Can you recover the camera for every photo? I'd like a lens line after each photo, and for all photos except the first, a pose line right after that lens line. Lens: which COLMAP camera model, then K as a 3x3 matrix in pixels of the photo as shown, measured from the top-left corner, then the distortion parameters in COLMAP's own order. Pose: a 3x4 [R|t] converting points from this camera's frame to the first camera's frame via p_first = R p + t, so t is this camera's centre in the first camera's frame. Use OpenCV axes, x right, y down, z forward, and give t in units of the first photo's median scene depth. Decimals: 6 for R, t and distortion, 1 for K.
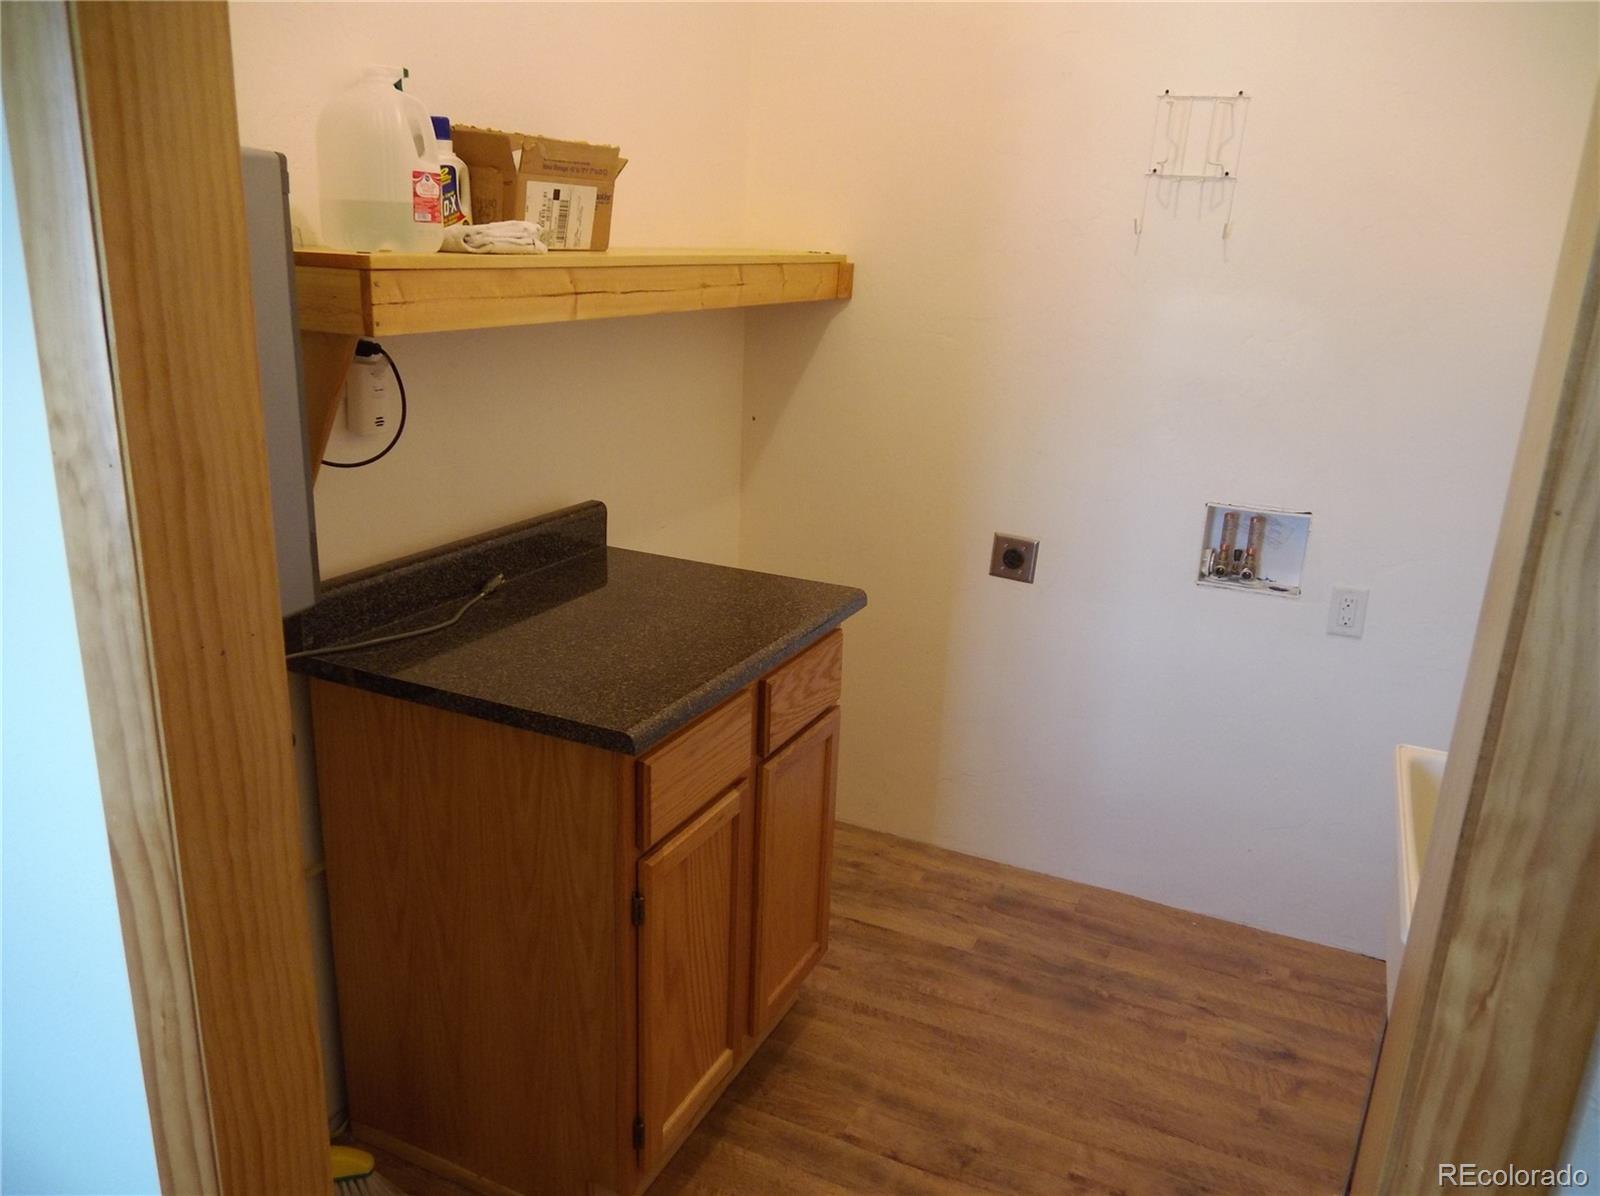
lens RADIAL K [[1205.6, 0, 802.6], [0, 1205.6, 593.7], [0, 0, 1]] dist [0.007367, 0.000137]
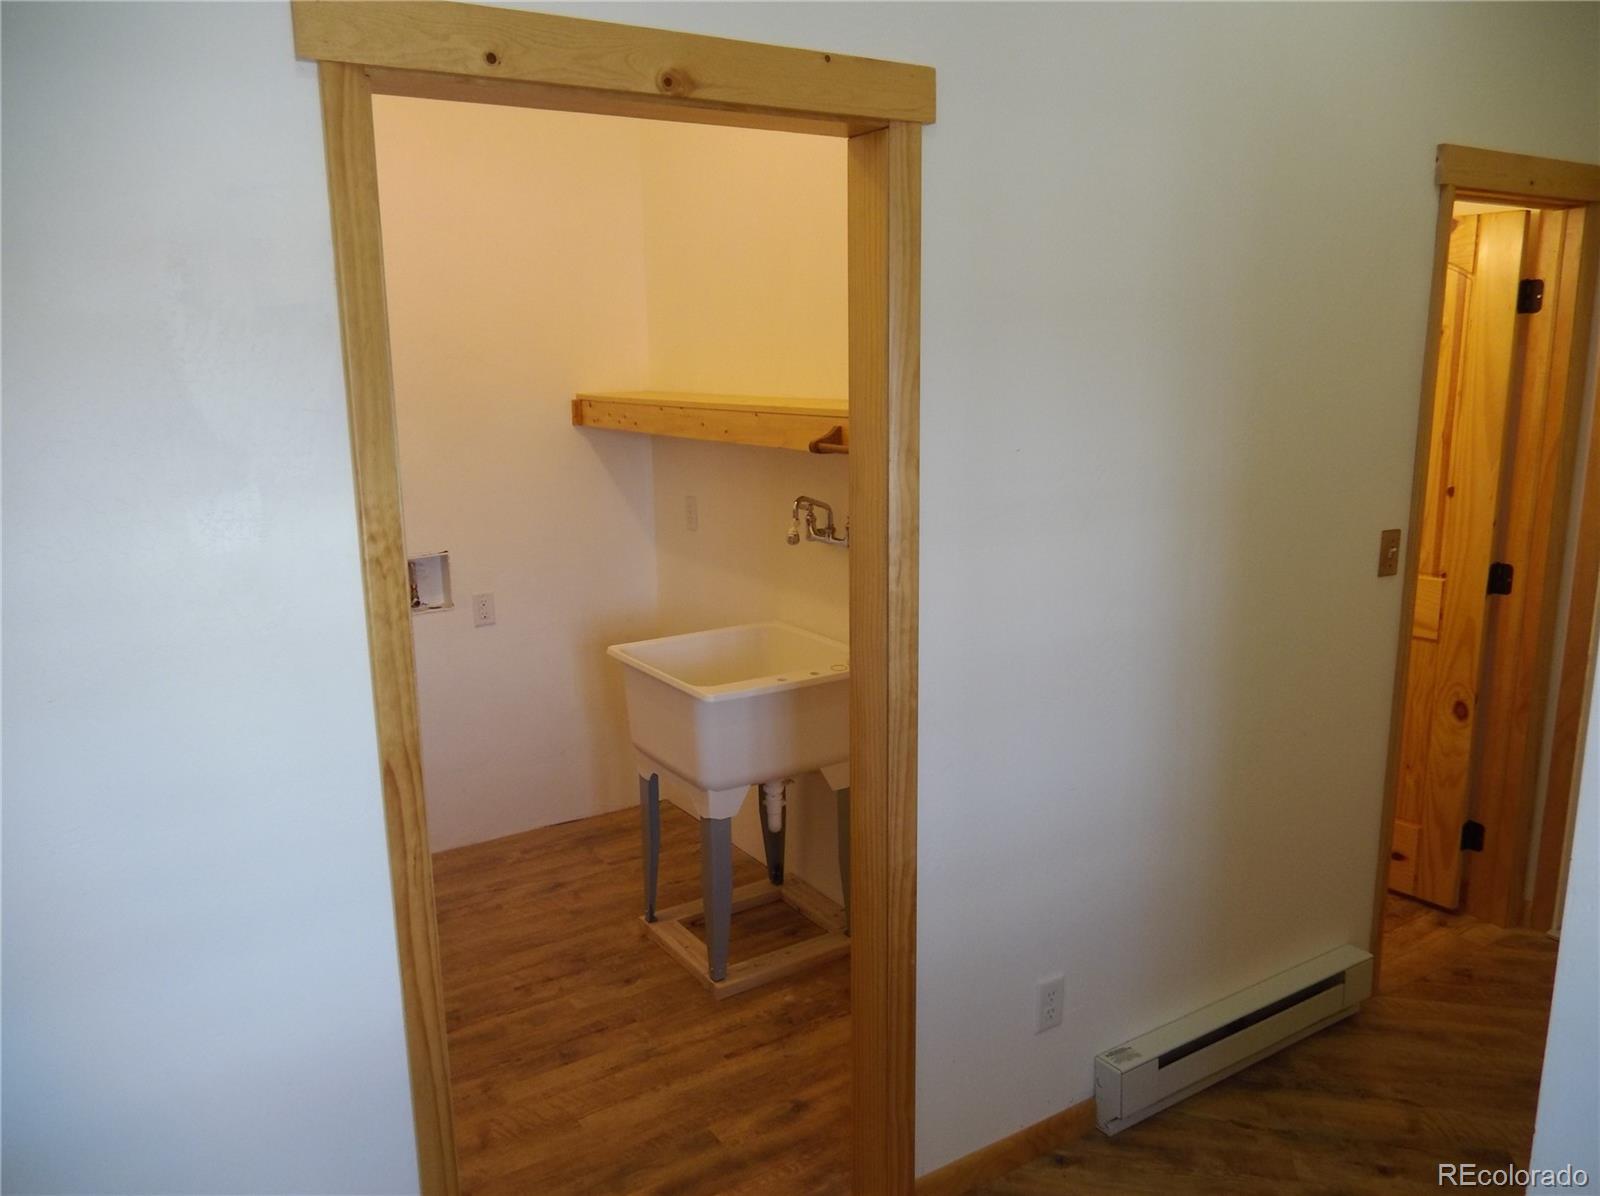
lens RADIAL K [[1205.6, 0, 801.4], [0, 1205.6, 599.8], [0, 0, 1]] dist [0.007367, 0.000137]
pose [[0.545464, -0.227932, 0.806546, -0.606303], [0.284690, 0.955483, 0.077487, 0.000430], [-0.788302, 0.187349, 0.586072, -0.228463]]
